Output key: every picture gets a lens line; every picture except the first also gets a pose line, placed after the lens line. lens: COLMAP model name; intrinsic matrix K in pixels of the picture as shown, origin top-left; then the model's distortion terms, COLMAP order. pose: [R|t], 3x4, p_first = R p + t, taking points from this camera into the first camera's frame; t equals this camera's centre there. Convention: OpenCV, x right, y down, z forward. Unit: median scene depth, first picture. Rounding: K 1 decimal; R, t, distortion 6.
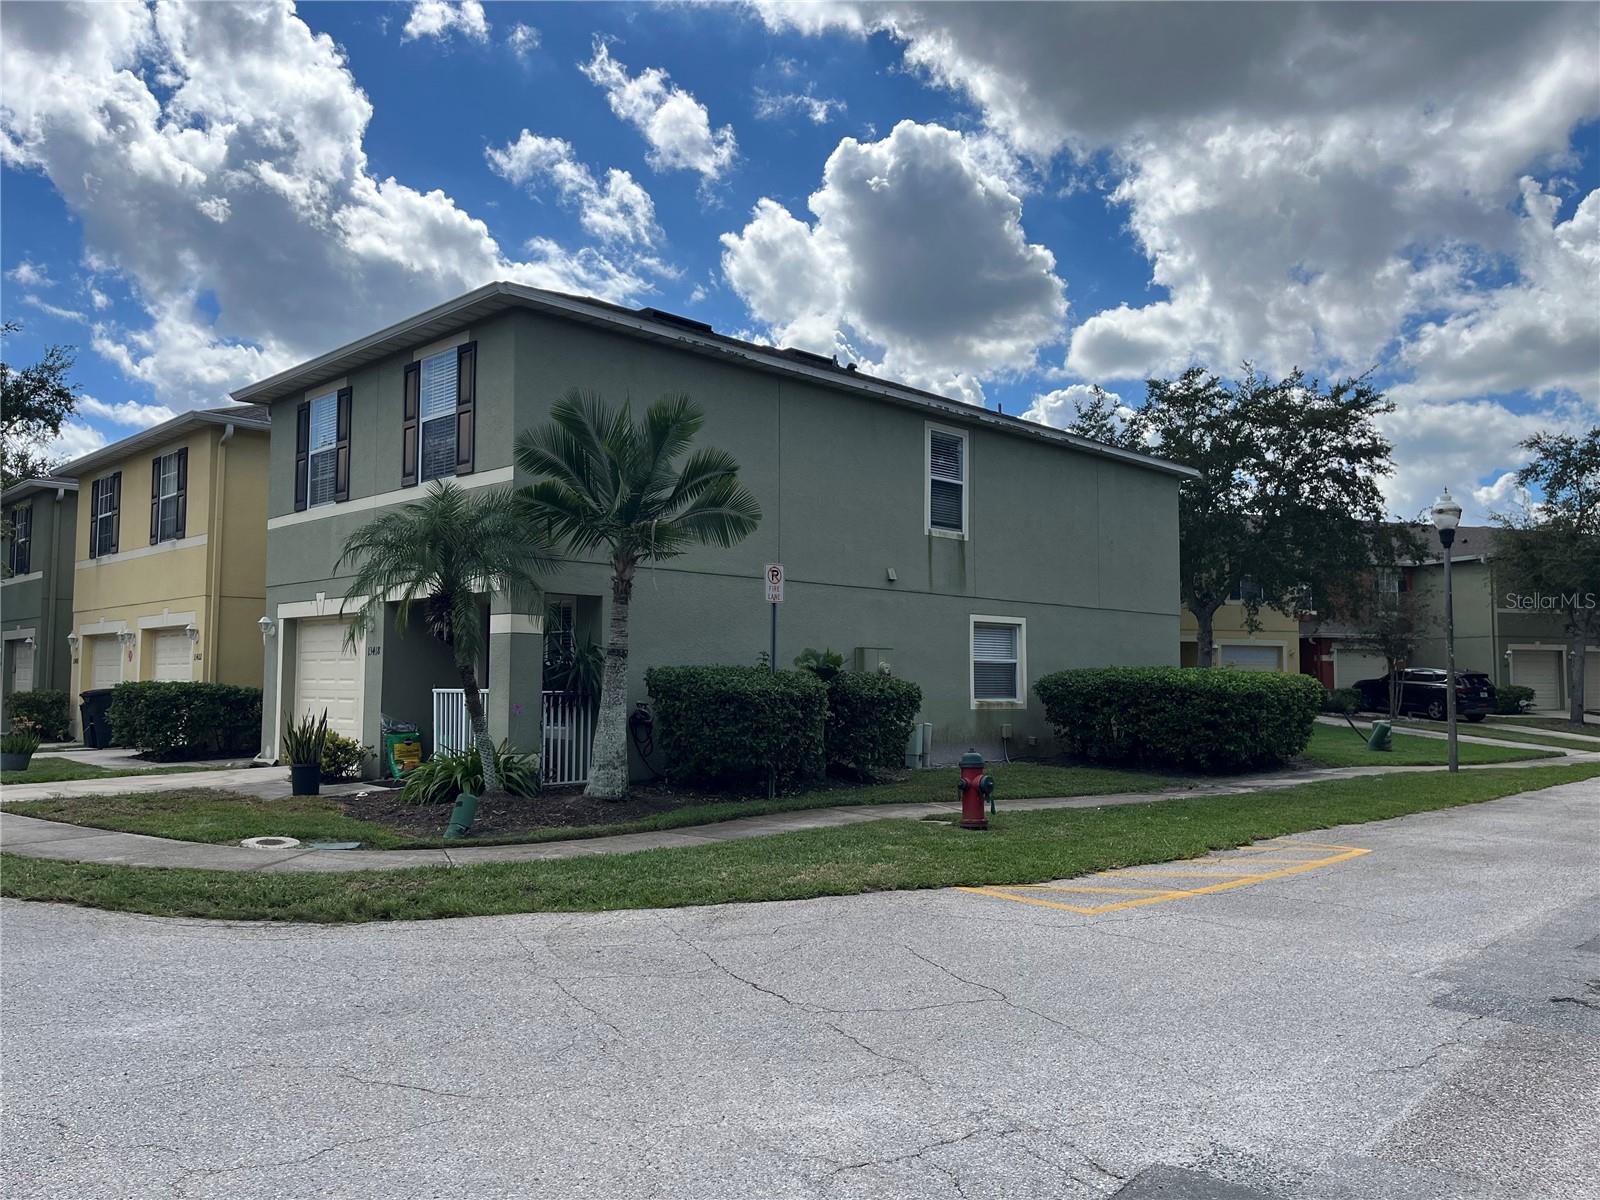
lens RADIAL K [[1217.8, 0, 800.0], [0, 1217.8, 600.0], [0, 0, 1]] dist [0.017694, -0.002689]
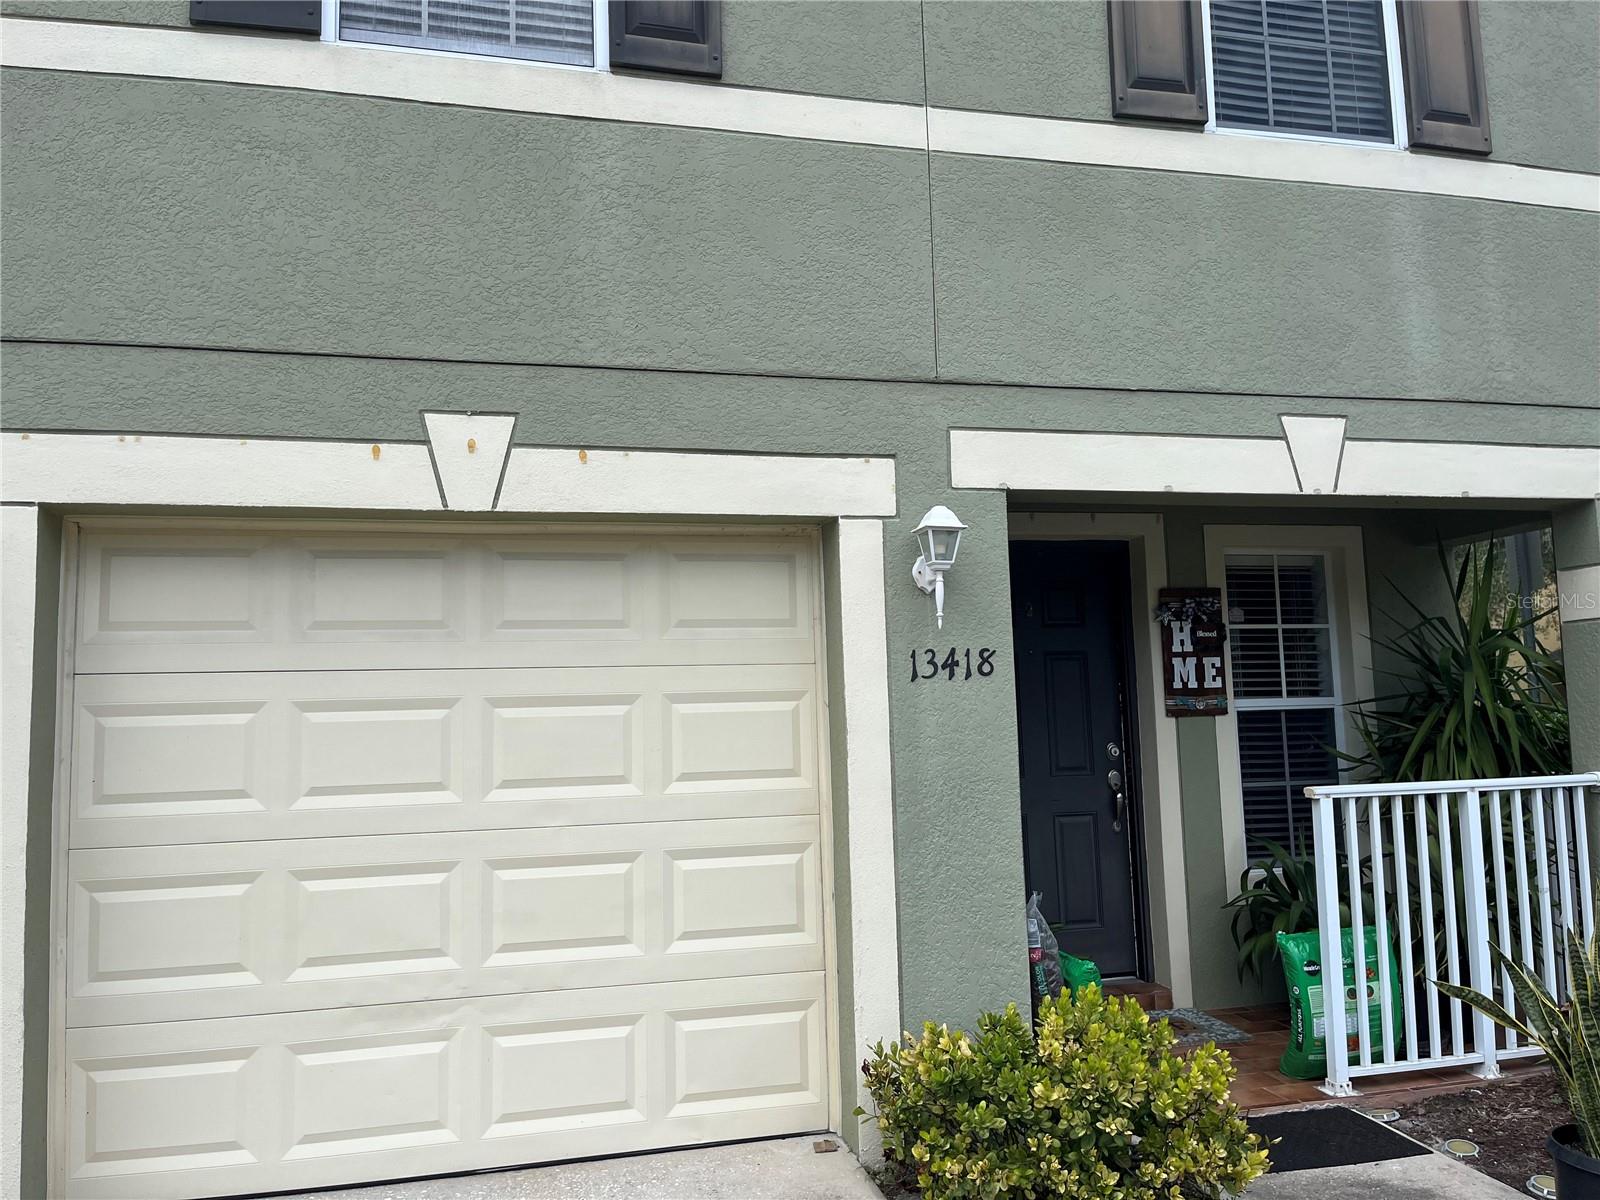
lens RADIAL K [[1217.8, 0, 800.0], [0, 1217.8, 600.0], [0, 0, 1]] dist [0.017694, -0.002689]
pose [[0.521032, 0.072014, 0.850494, -0.615317], [-0.024615, 0.997288, -0.069364, 0.048715], [-0.853182, 0.015206, 0.521391, 0.921249]]
